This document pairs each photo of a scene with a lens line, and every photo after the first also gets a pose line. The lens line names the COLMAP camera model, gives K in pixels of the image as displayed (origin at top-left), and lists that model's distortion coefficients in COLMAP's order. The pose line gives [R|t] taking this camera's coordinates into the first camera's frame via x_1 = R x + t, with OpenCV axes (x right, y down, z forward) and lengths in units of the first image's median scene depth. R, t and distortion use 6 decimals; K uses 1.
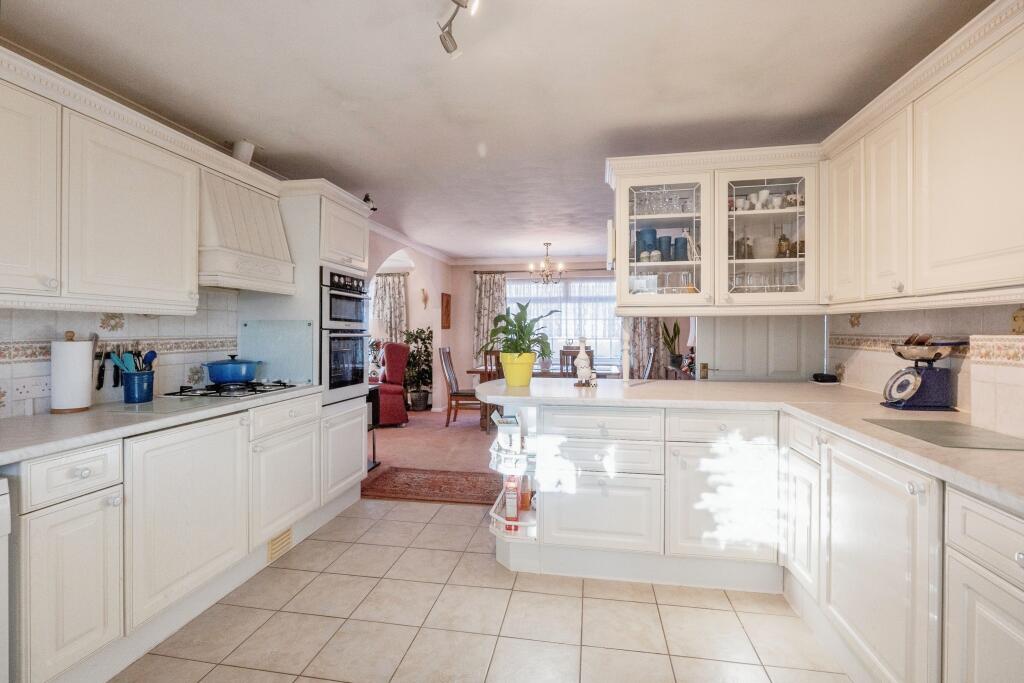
lens RADIAL K [[449.6, 0, 507.1], [0, 449.6, 330.3], [0, 0, 1]] dist [-0.002814, -0.000452]
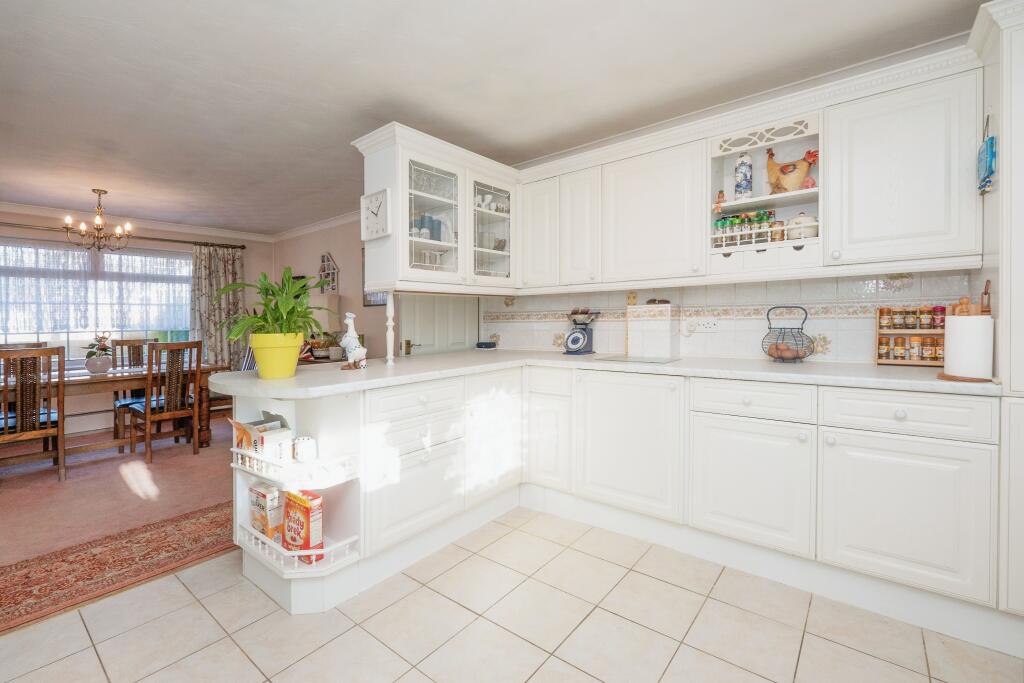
lens RADIAL K [[449.6, 0, 485.1], [0, 449.6, 327.8], [0, 0, 1]] dist [-0.002814, -0.000452]
pose [[0.507574, -0.022759, 0.861308, -0.497801], [0.016667, 0.999723, 0.016595, 0.036252], [-0.861447, 0.005932, 0.507813, 0.358681]]
